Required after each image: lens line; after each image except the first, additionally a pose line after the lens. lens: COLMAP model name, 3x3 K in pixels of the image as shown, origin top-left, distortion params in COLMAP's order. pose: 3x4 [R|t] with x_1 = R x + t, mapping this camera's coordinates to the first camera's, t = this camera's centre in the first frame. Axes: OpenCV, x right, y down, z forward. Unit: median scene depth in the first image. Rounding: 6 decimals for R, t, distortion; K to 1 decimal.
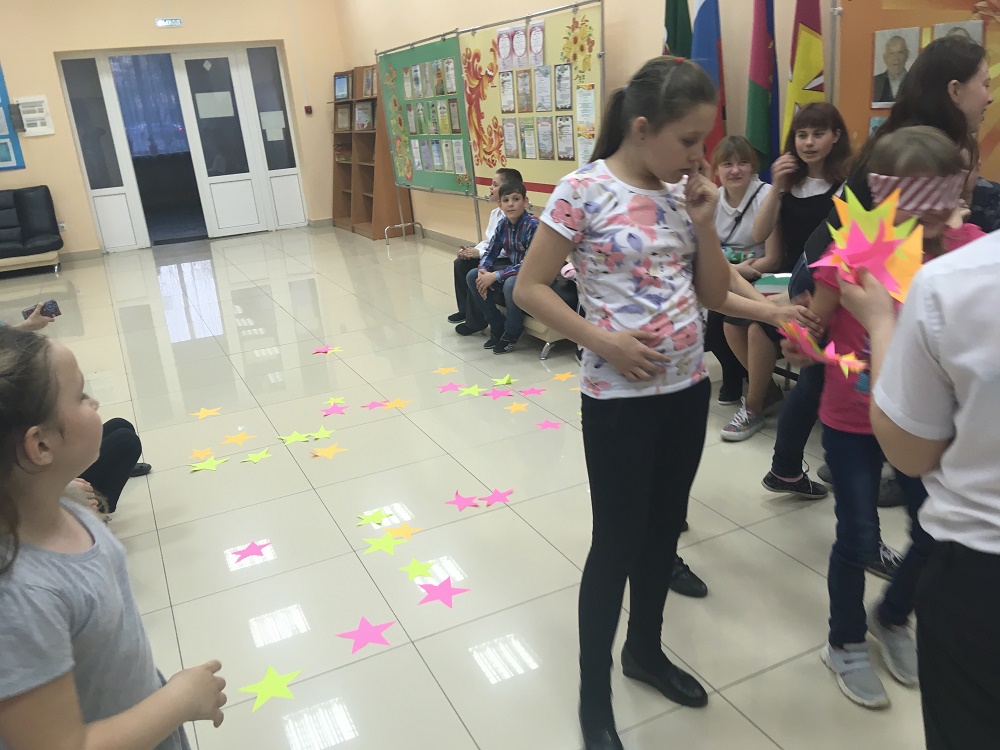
lens RADIAL K [[848.2, 0, 504.0], [0, 848.2, 372.7], [0, 0, 1]] dist [0.052107, -0.058683]
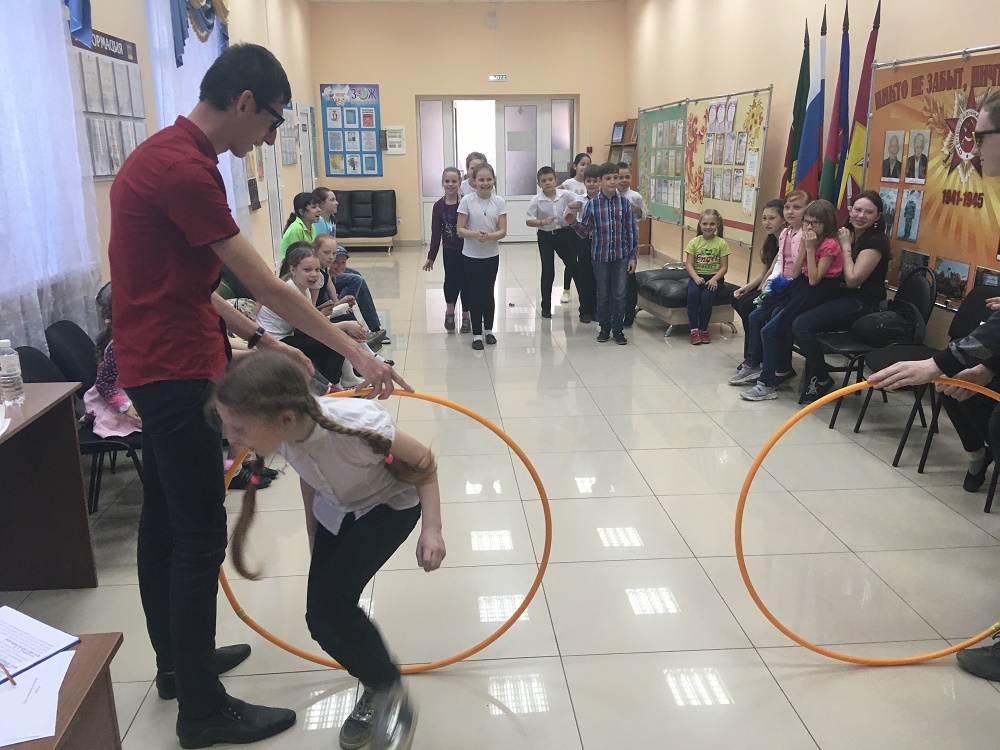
lens RADIAL K [[848.2, 0, 499.2], [0, 848.2, 376.3], [0, 0, 1]] dist [0.052107, -0.058683]
pose [[0.928877, 0.165717, -0.331249, 0.190166], [-0.178112, 0.983984, -0.007189, 0.085238], [0.324753, 0.065678, 0.943516, -0.325819]]
